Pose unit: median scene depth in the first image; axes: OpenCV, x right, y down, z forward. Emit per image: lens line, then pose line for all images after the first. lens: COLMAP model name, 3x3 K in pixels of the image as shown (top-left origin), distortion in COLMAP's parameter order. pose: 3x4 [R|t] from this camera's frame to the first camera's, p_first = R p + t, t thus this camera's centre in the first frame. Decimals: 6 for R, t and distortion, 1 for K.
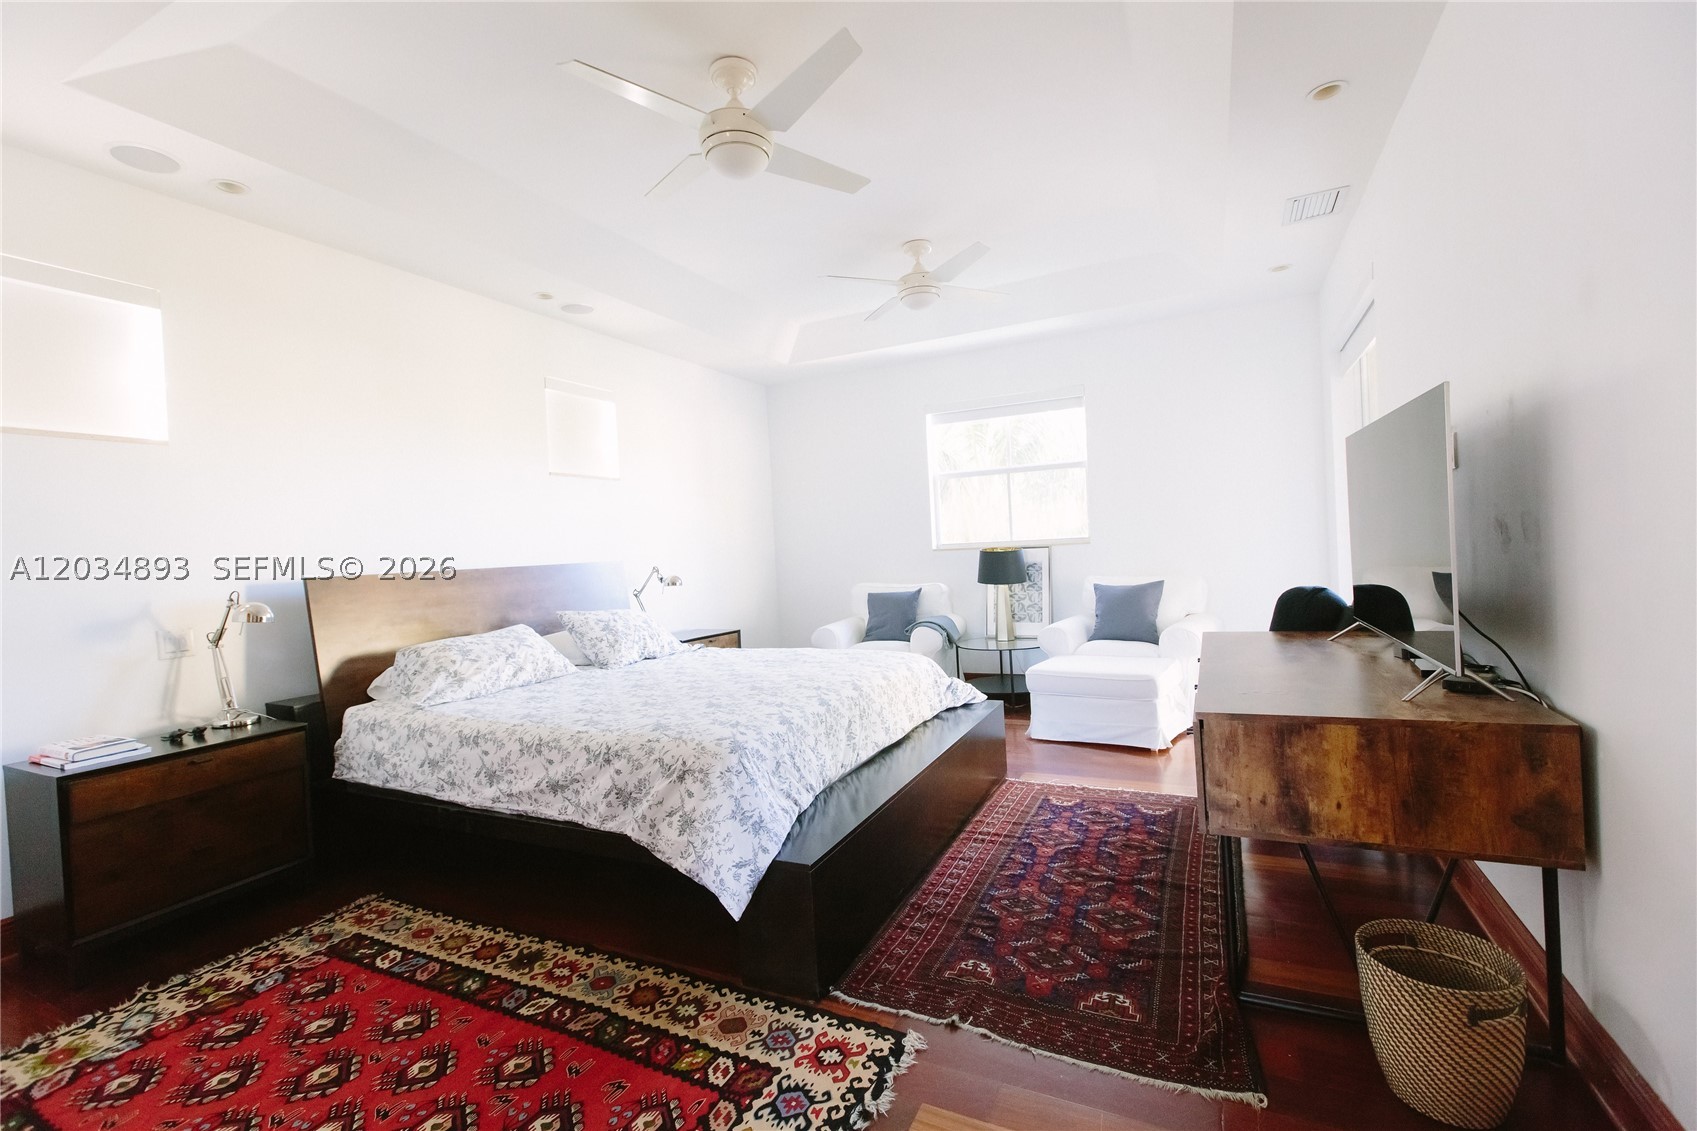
lens RADIAL K [[747.8, 0, 848.5], [0, 747.8, 565.5], [0, 0, 1]] dist [0.000098, -0.000034]
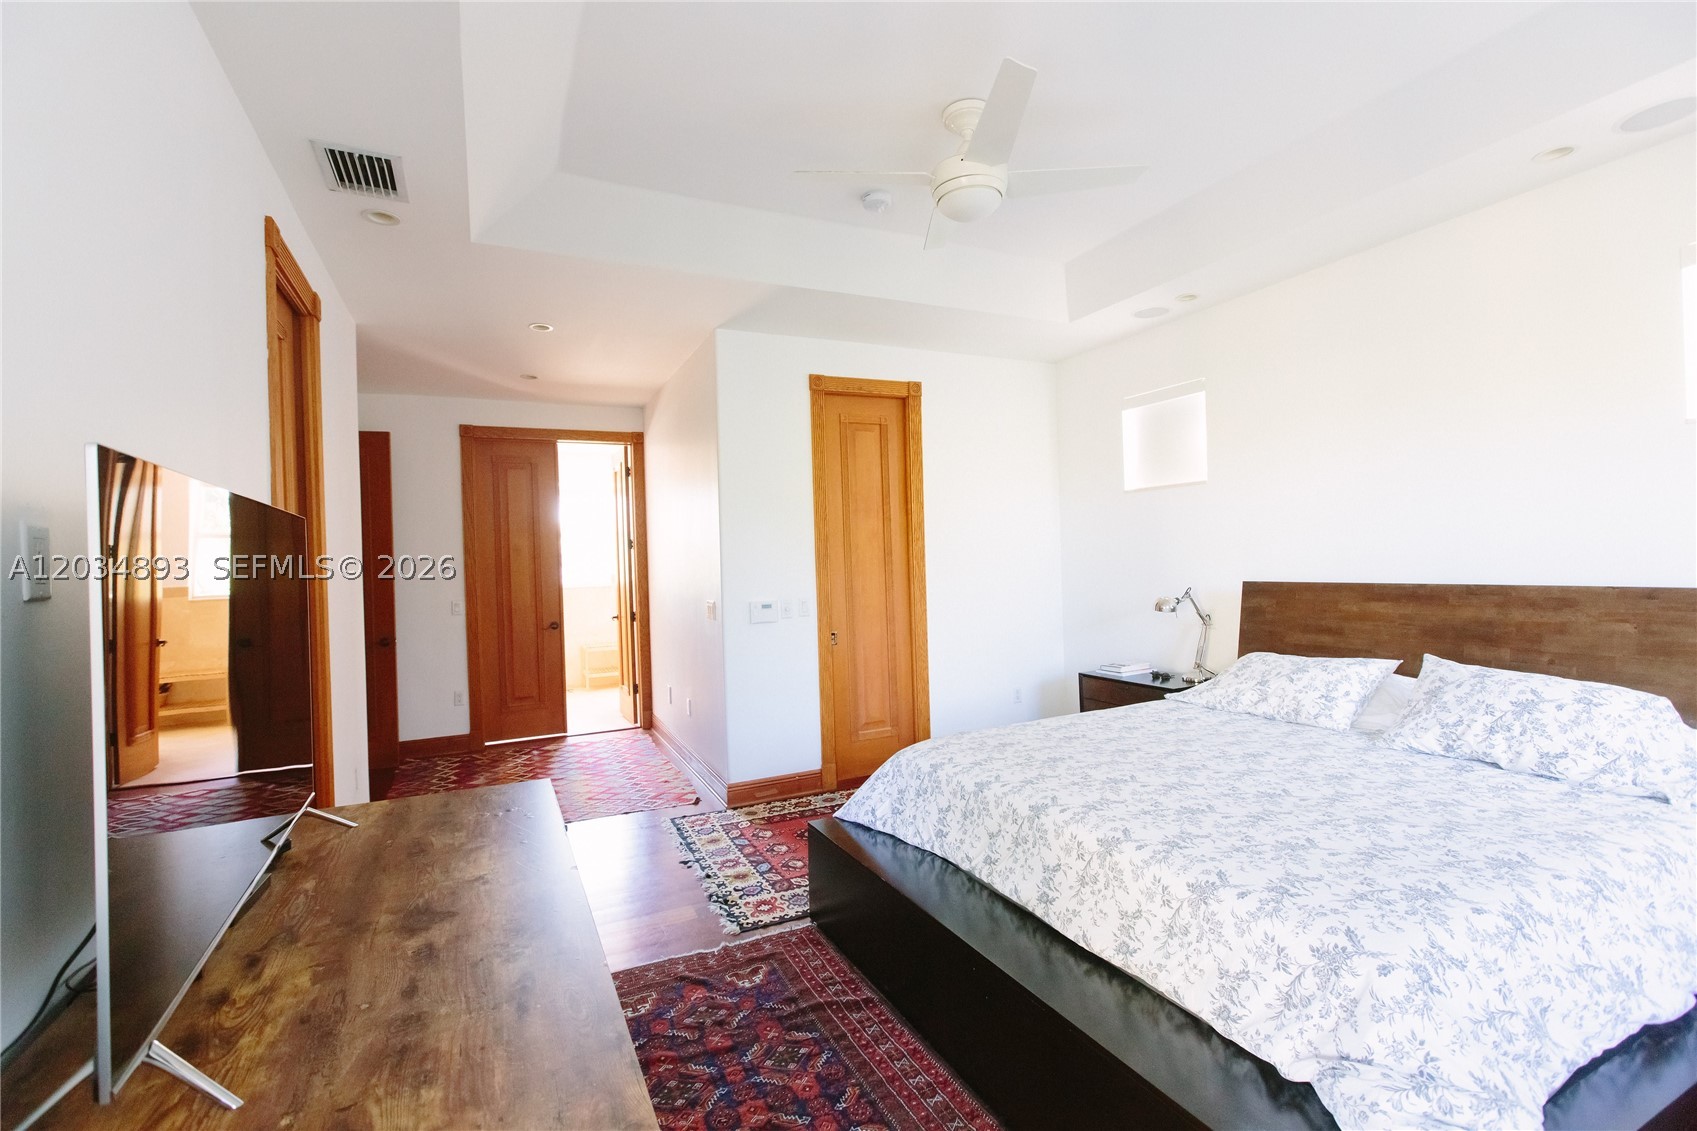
lens RADIAL K [[747.8, 0, 848.5], [0, 747.8, 565.5], [0, 0, 1]] dist [0.000098, -0.000034]
pose [[-0.619595, 0.080504, -0.780782, 0.990521], [0.051341, 0.996753, 0.062030, -0.185209], [0.783241, -0.001653, -0.621716, 1.954064]]
